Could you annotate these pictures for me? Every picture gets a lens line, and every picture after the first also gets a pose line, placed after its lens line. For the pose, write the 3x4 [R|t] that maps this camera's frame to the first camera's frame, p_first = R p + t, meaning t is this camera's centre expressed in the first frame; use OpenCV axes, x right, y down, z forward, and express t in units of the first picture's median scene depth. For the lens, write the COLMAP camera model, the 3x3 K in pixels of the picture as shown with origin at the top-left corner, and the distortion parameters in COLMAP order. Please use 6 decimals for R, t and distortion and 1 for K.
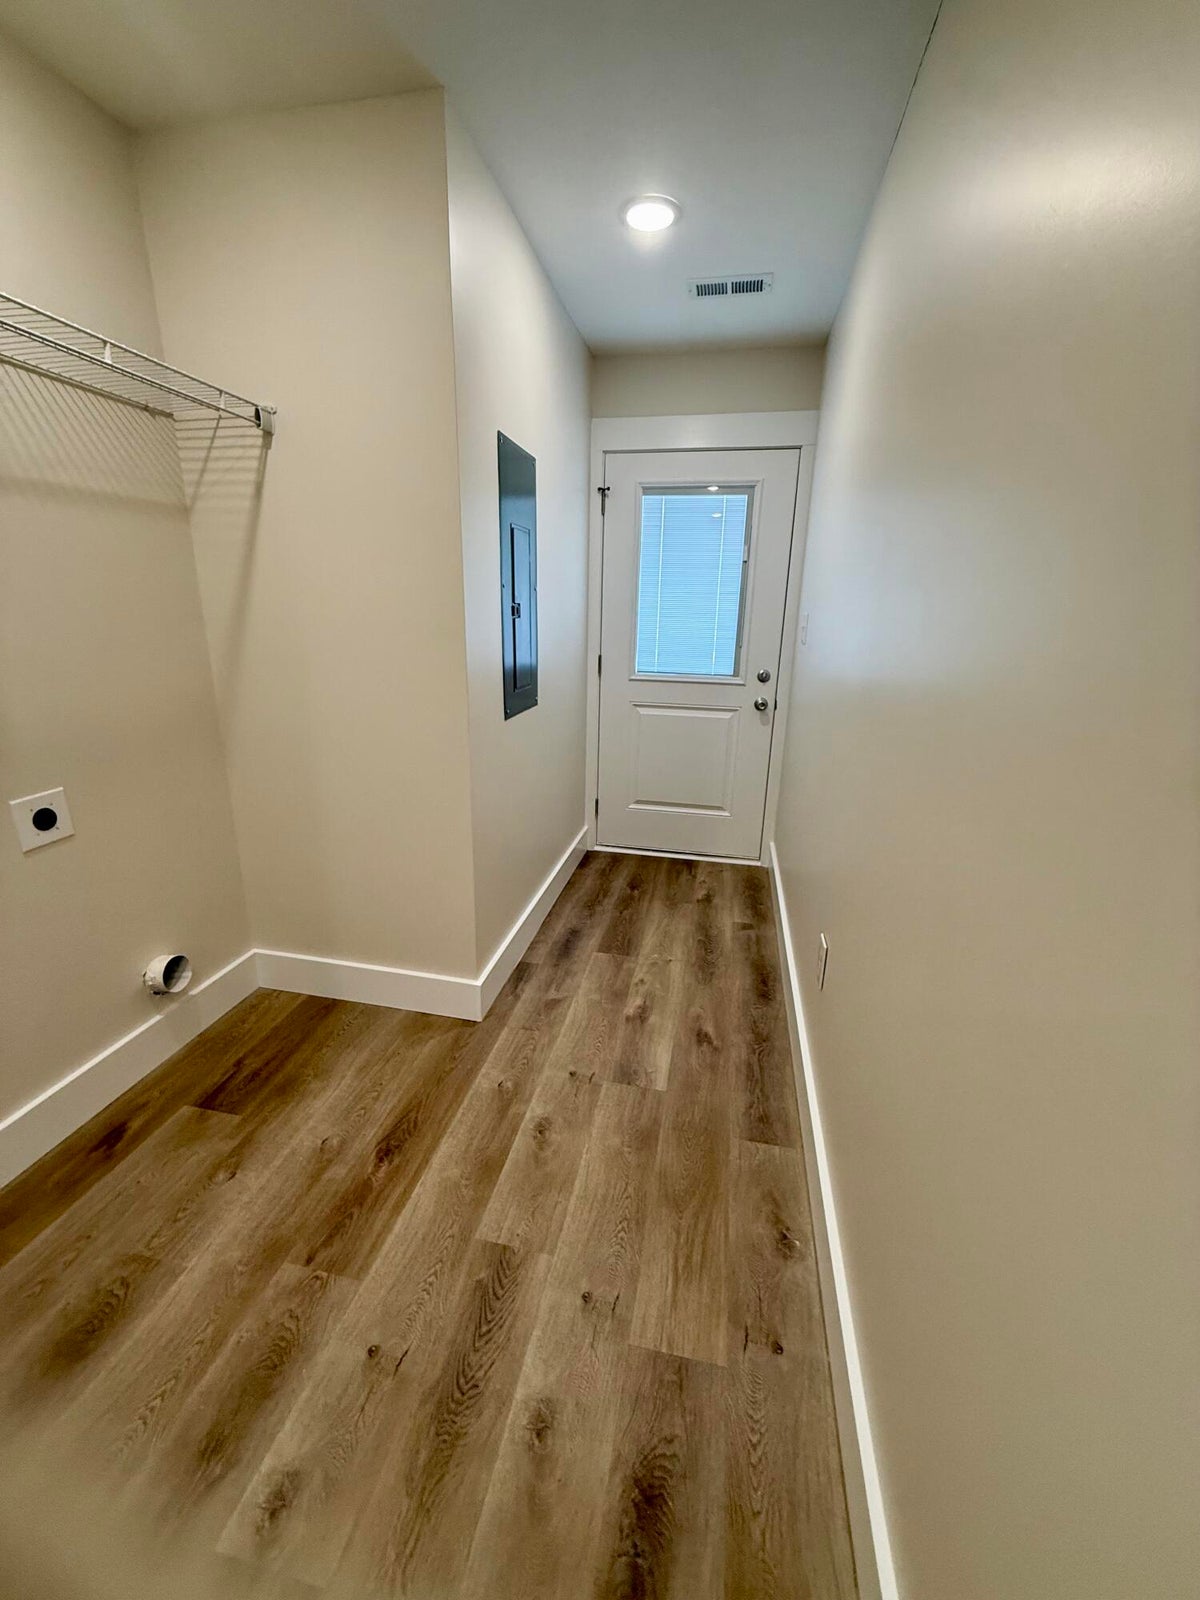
lens RADIAL K [[636.5, 0, 602.9], [0, 636.5, 795.5], [0, 0, 1]] dist [0.001125, -0.000361]
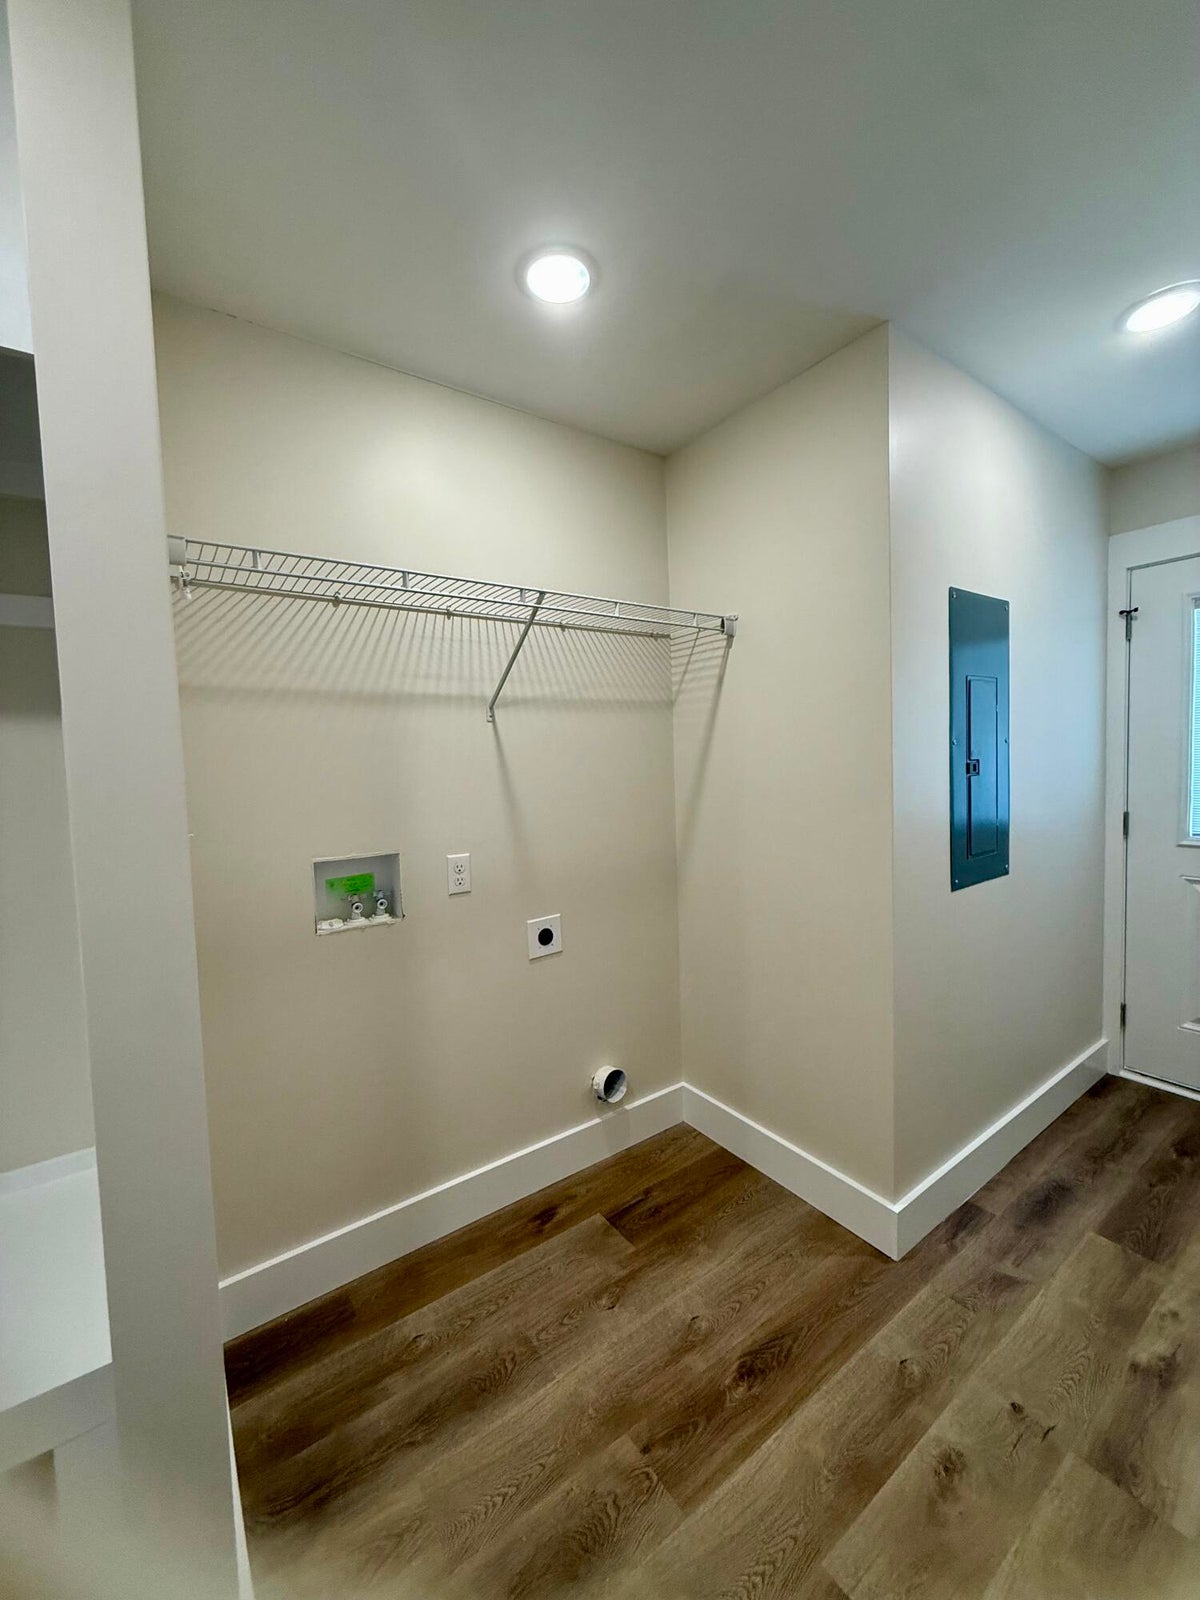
lens RADIAL K [[636.5, 0, 599.0], [0, 636.5, 795.7], [0, 0, 1]] dist [0.001125, -0.000361]
pose [[0.728267, -0.008005, -0.685246, 0.104245], [-0.144097, 0.975788, -0.164543, -0.039397], [0.669972, 0.218573, 0.709481, 0.046072]]
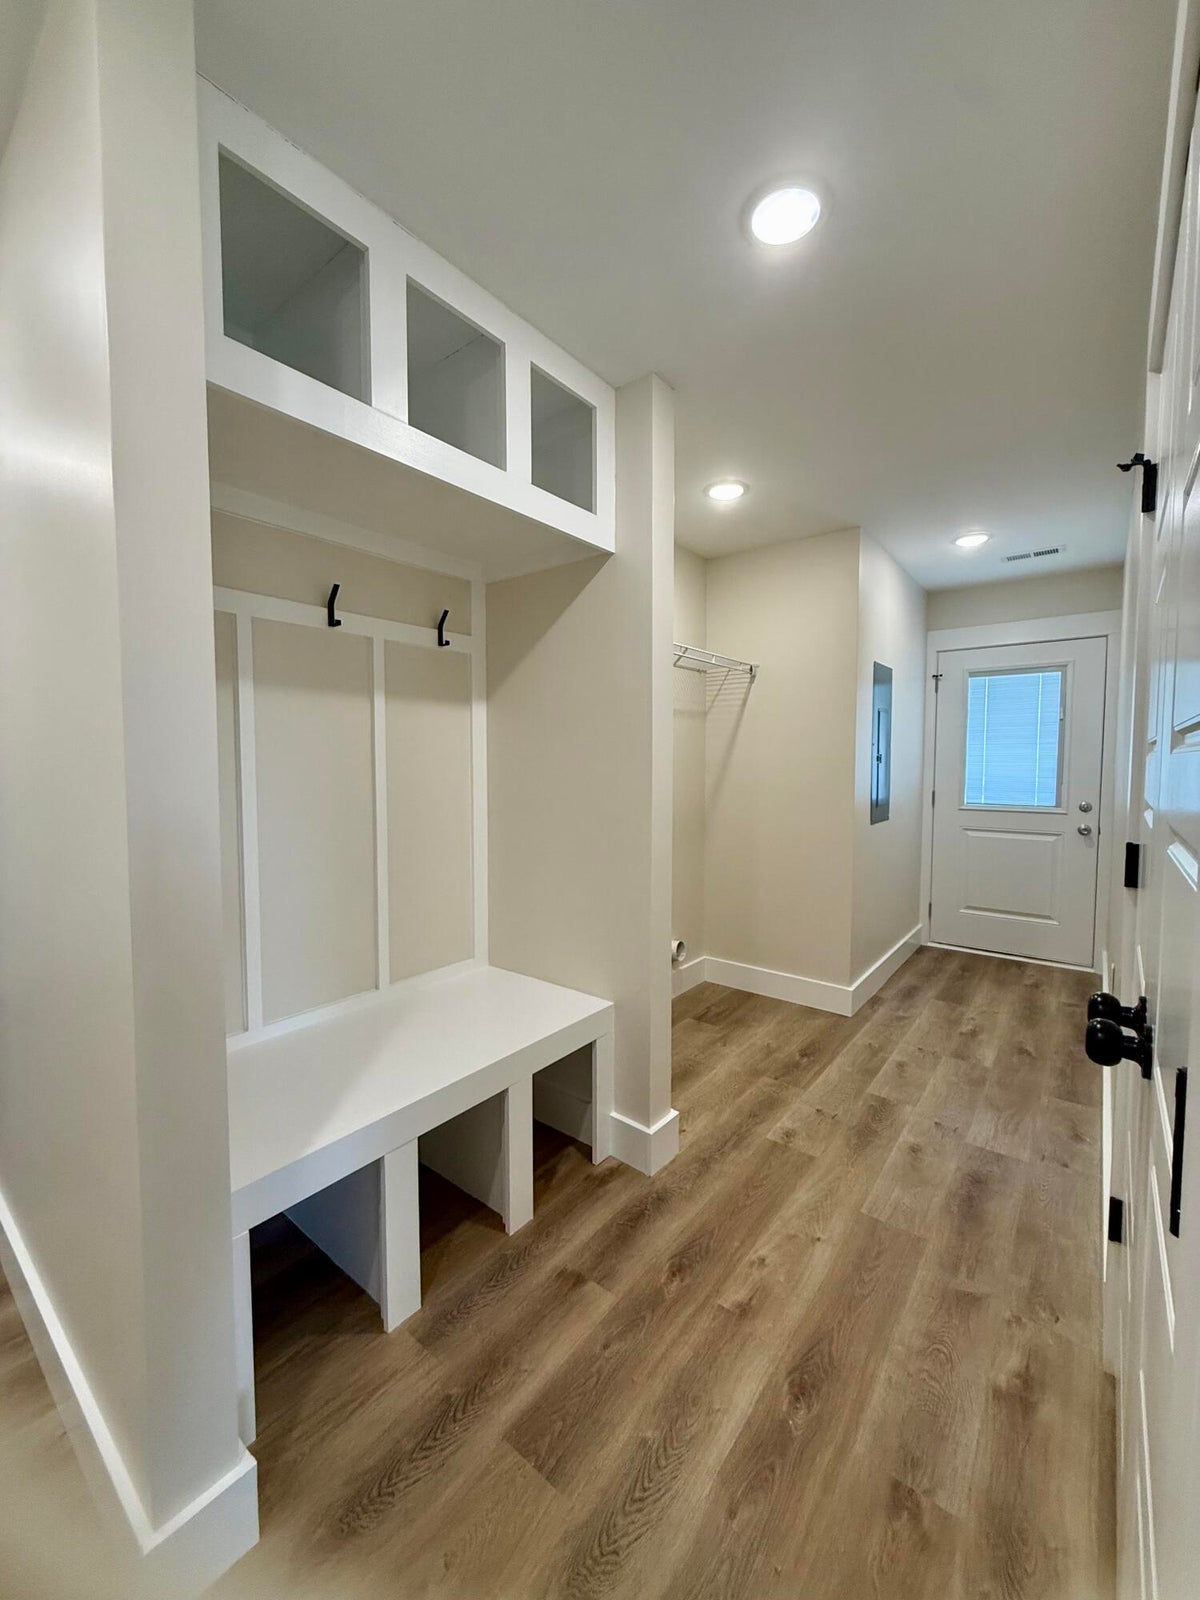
lens RADIAL K [[636.5, 0, 600.4], [0, 636.5, 793.9], [0, 0, 1]] dist [0.001125, -0.000361]
pose [[0.892276, 0.002725, -0.451483, -0.044616], [-0.109026, 0.971688, -0.209607, 0.247897], [0.438130, 0.236250, 0.867311, -0.805860]]
